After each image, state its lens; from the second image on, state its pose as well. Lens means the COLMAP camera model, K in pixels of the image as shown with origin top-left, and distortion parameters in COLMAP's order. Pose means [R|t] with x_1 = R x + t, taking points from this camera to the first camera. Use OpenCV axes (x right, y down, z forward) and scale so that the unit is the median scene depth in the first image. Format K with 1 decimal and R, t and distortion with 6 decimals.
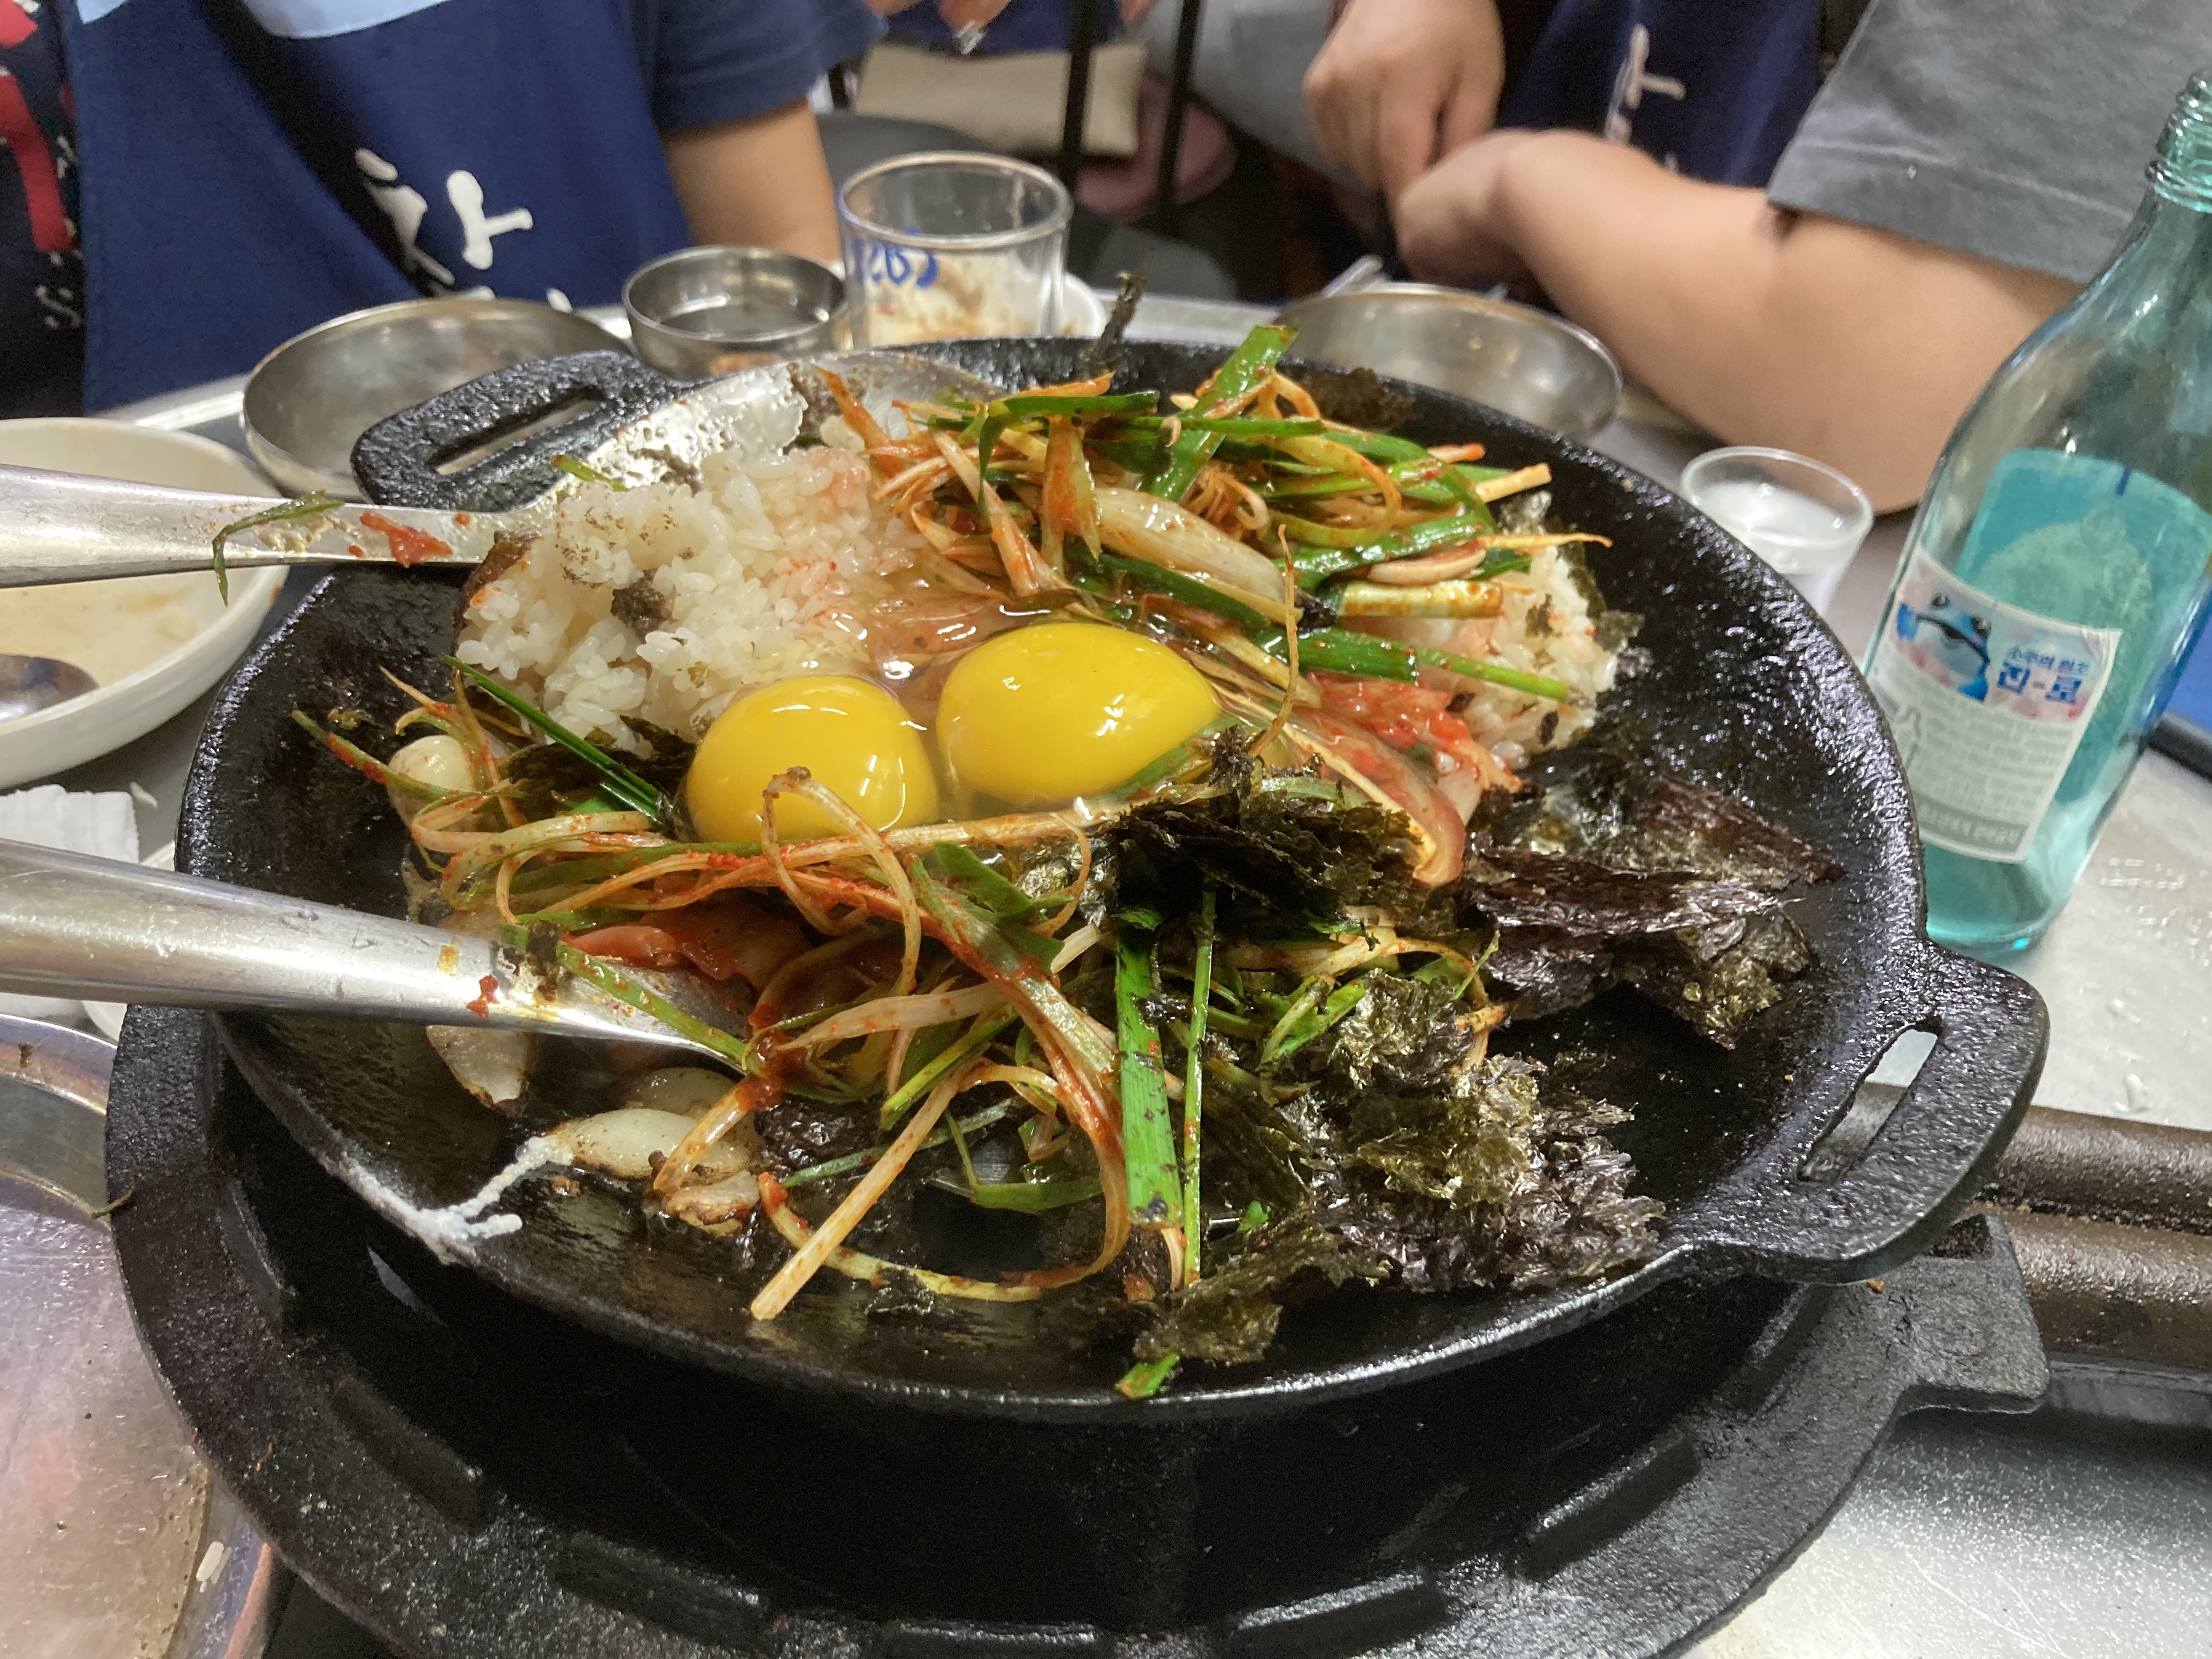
lens RADIAL K [[1794.9, 0, 1064.7], [0, 1794.9, 794.6], [0, 0, 1]] dist [-0.009230, 0.020067]
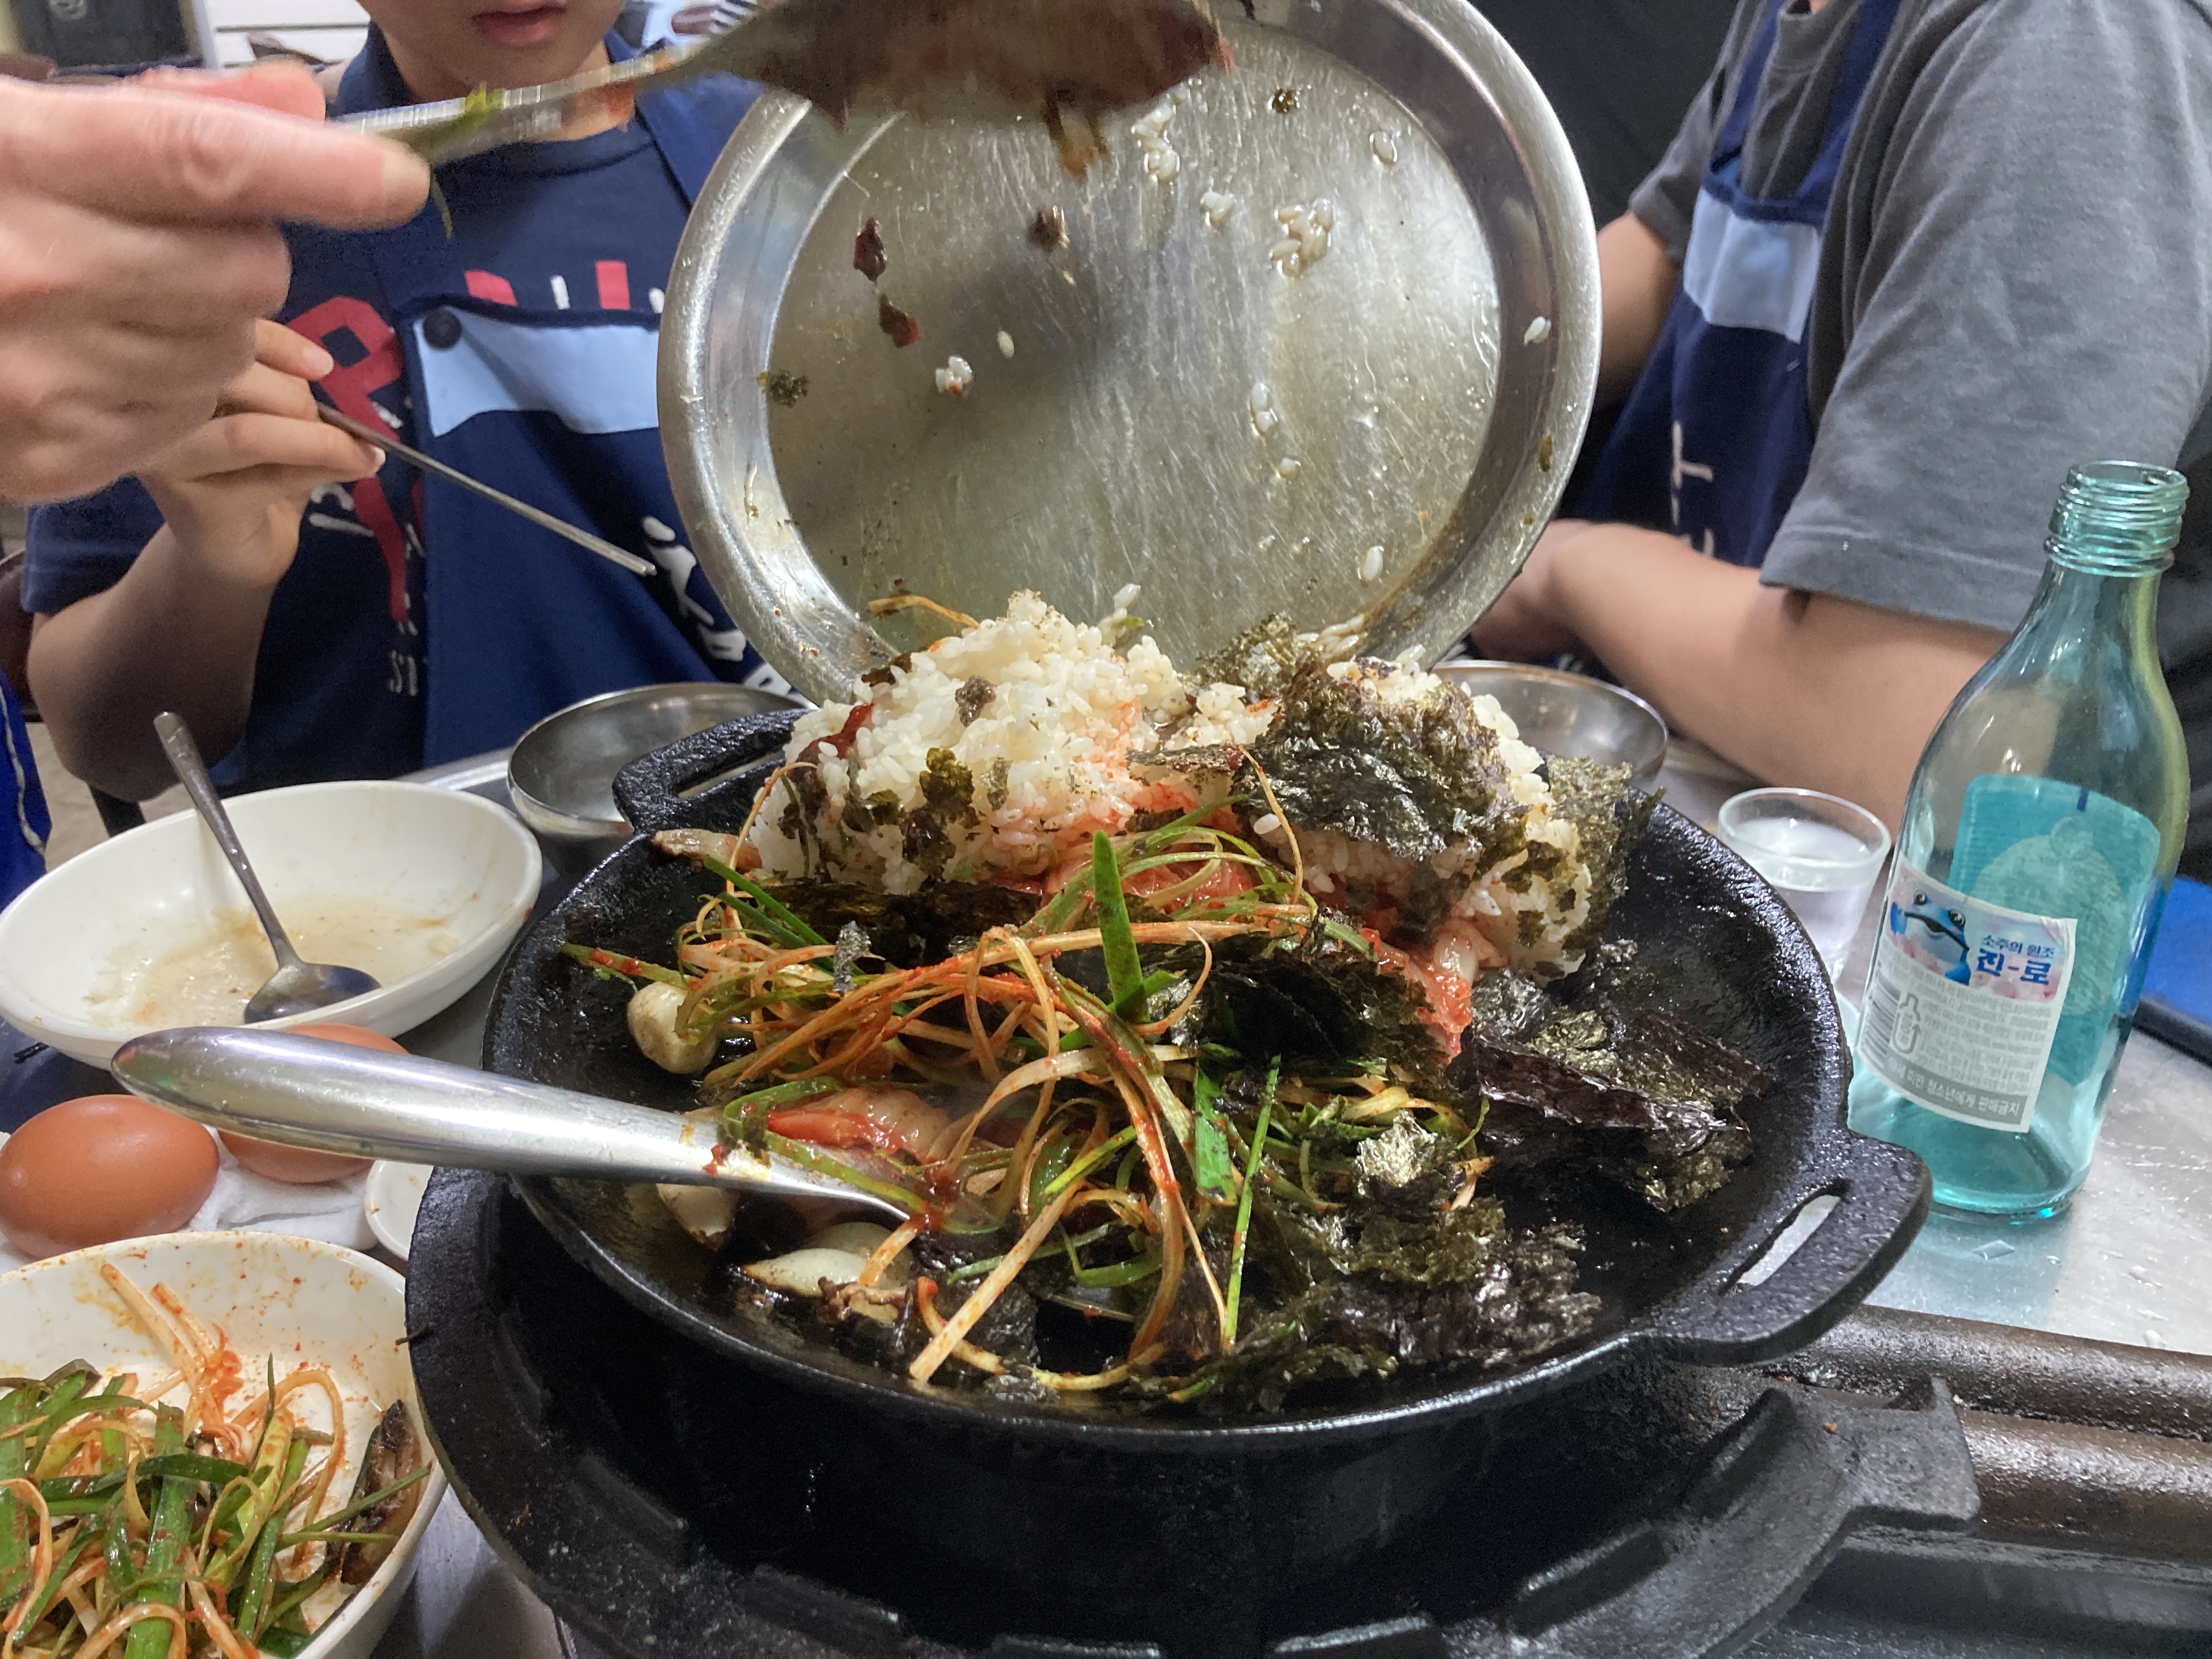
lens RADIAL K [[1797.5, 0, 1054.7], [0, 1797.5, 828.3], [0, 0, 1]] dist [0.003845, 0.002379]
pose [[0.995288, -0.009211, -0.096523, 0.048092], [-0.010739, 0.978881, -0.204149, 0.109397], [0.096364, 0.204223, 0.974170, -0.242464]]
